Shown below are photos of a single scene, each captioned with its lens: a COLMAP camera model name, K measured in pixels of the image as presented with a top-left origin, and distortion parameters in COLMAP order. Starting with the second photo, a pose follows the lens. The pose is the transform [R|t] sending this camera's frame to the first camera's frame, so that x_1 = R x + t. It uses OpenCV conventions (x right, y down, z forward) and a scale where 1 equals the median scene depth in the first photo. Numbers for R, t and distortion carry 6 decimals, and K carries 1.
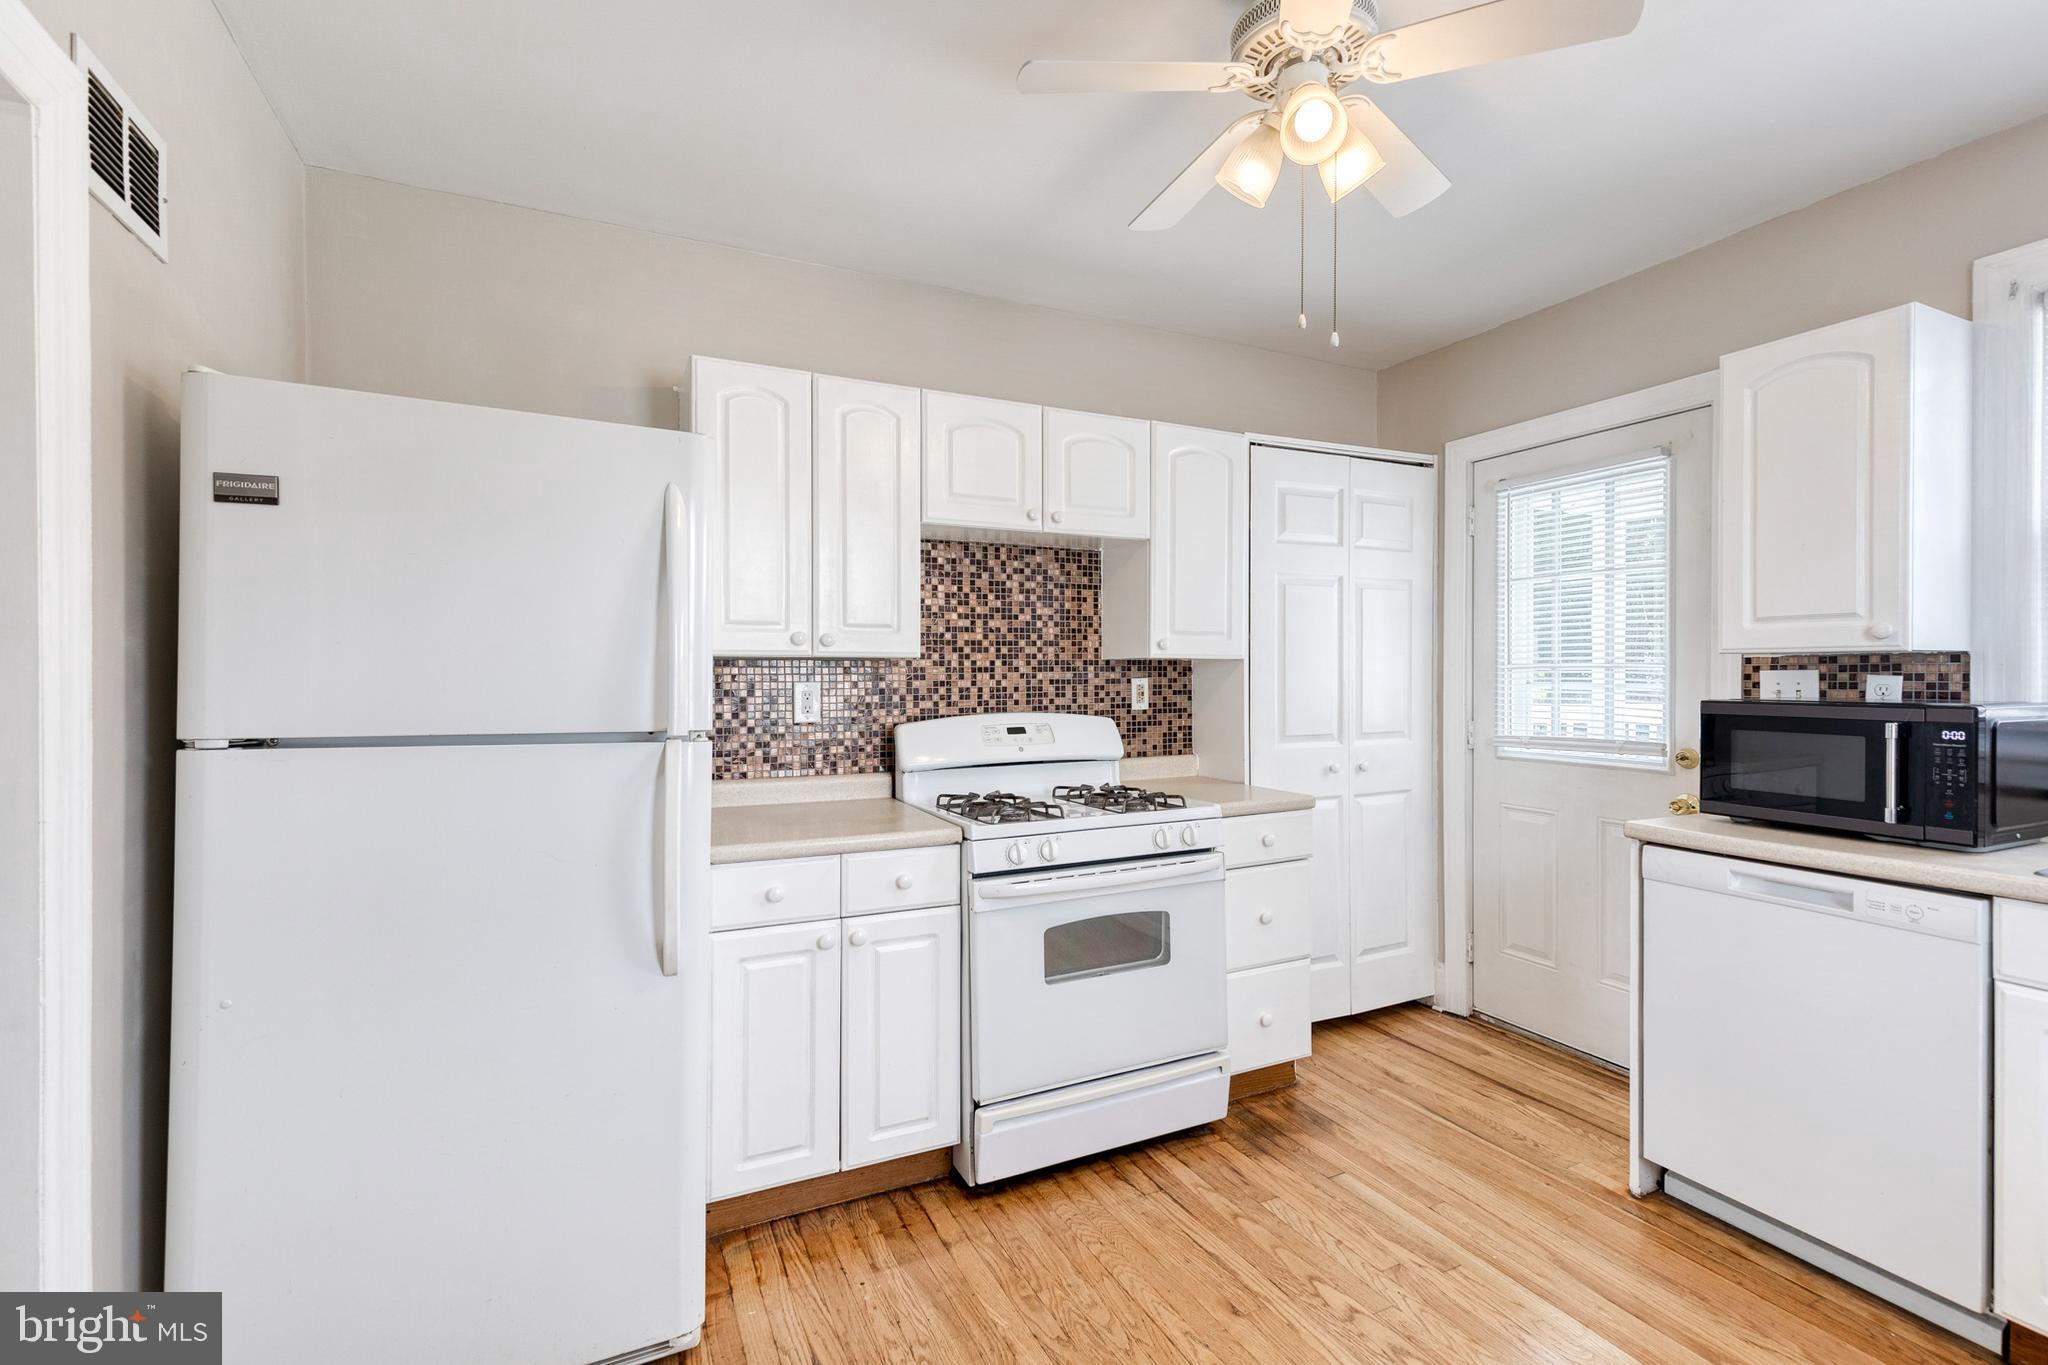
lens RADIAL K [[913.3, 0, 1045.1], [0, 913.3, 681.6], [0, 0, 1]] dist [0.008472, -0.003779]
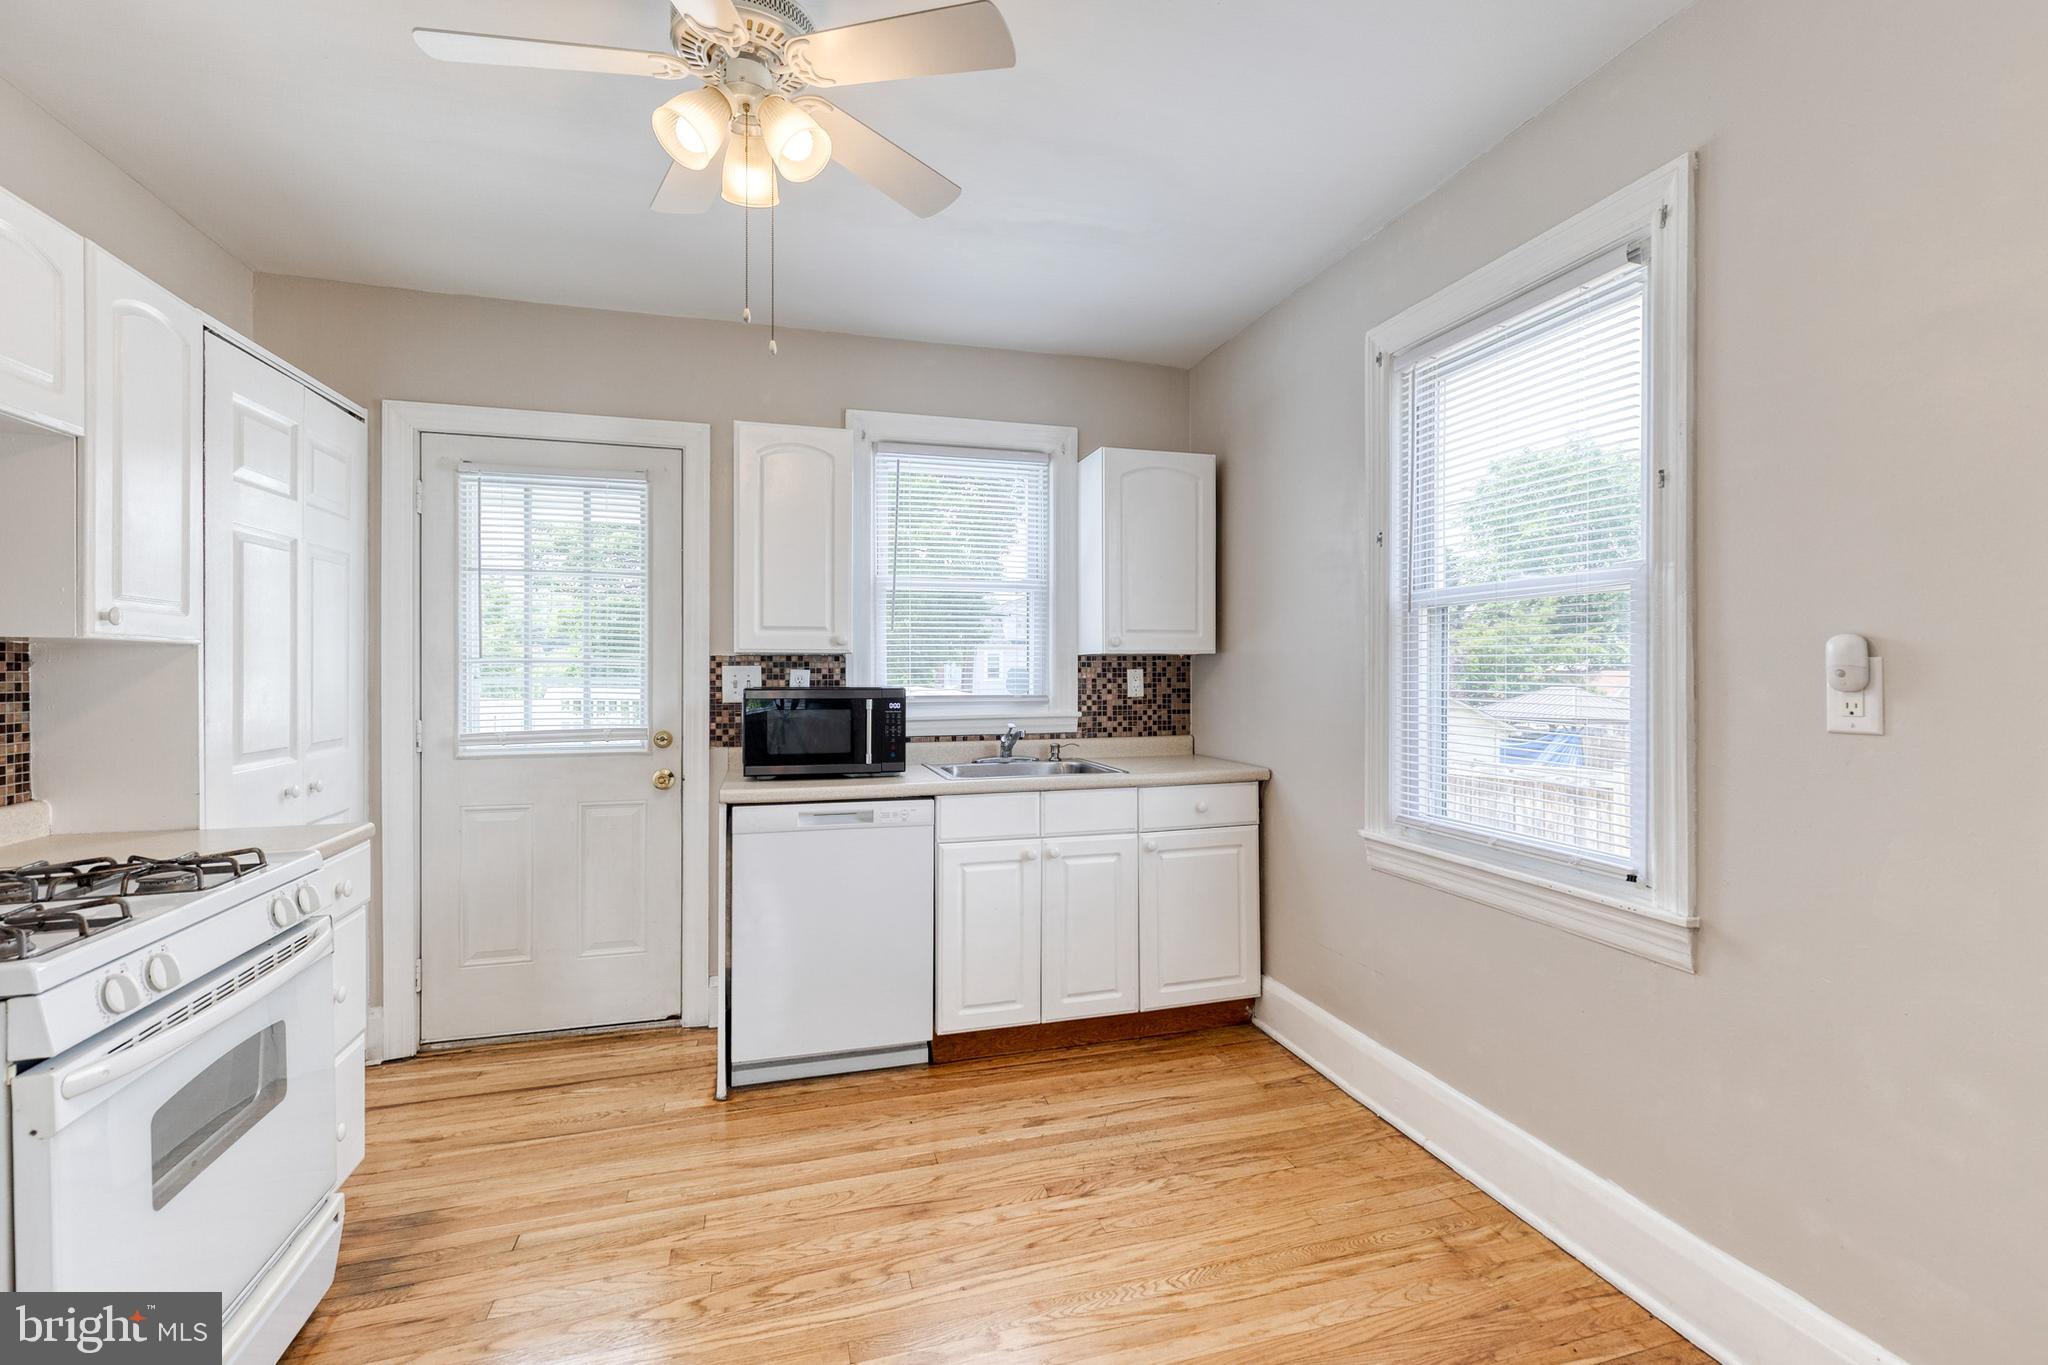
lens RADIAL K [[926.2, 0, 1047.1], [0, 926.2, 676.9], [0, 0, 1]] dist [0.006603, -0.001010]
pose [[0.167308, -0.004949, 0.985892, -0.376999], [0.008161, 0.999960, 0.003635, 0.002196], [-0.985871, 0.007438, 0.167342, 0.284354]]
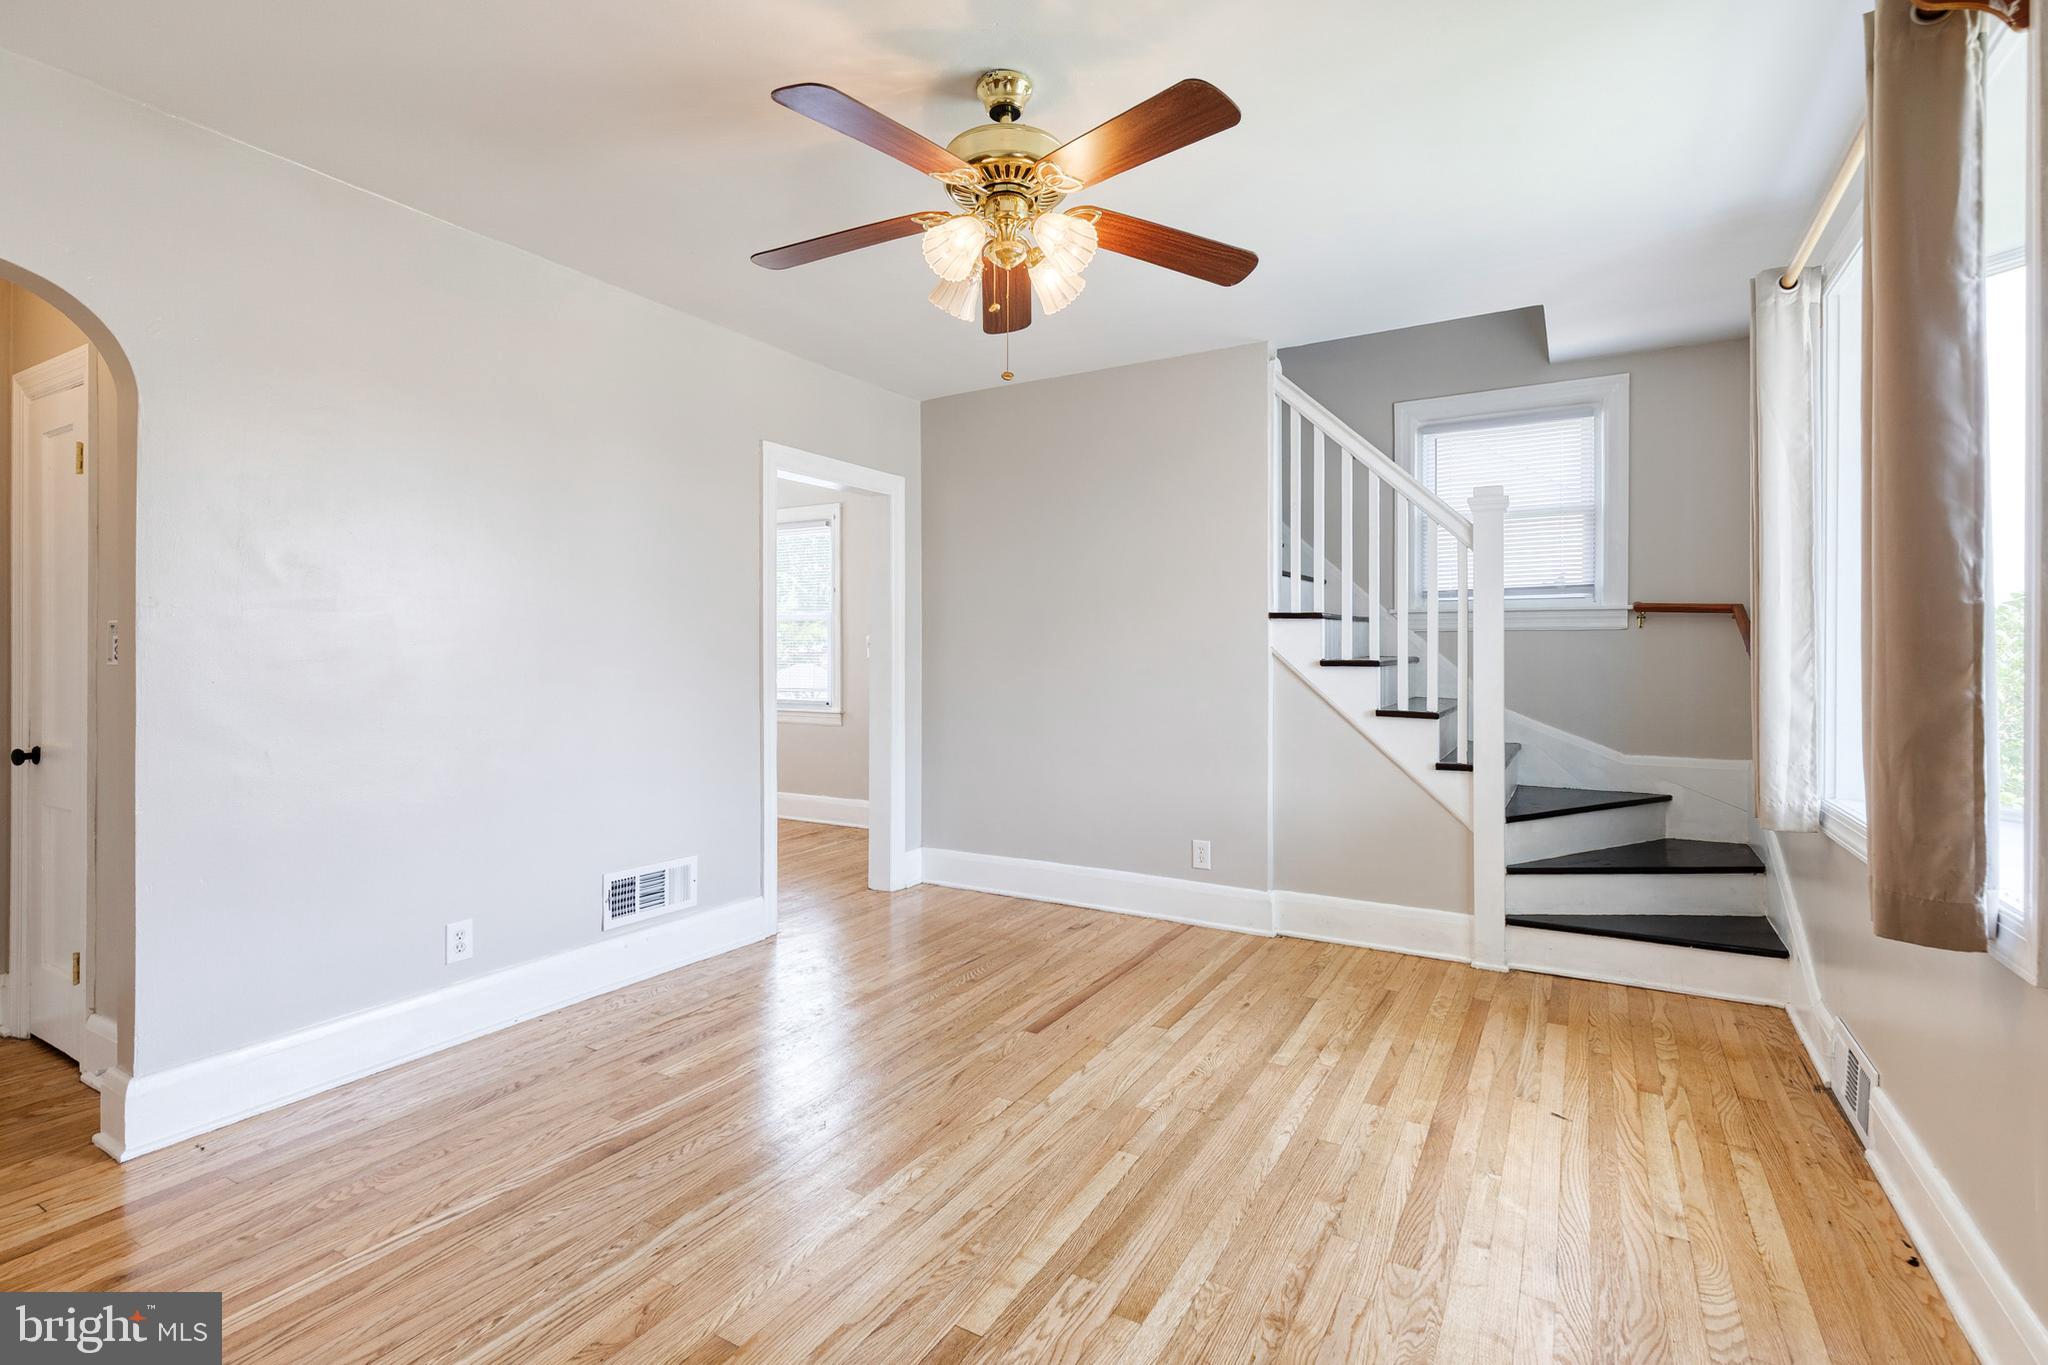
lens RADIAL K [[939.4, 0, 1037.4], [0, 939.4, 650.4], [0, 0, 1]] dist [0.014060, -0.000999]
pose [[-0.551764, 0.008101, 0.833961, -1.839462], [0.008794, 0.999954, -0.003895, 0.032202], [-0.833954, 0.005185, -0.551810, 0.819039]]
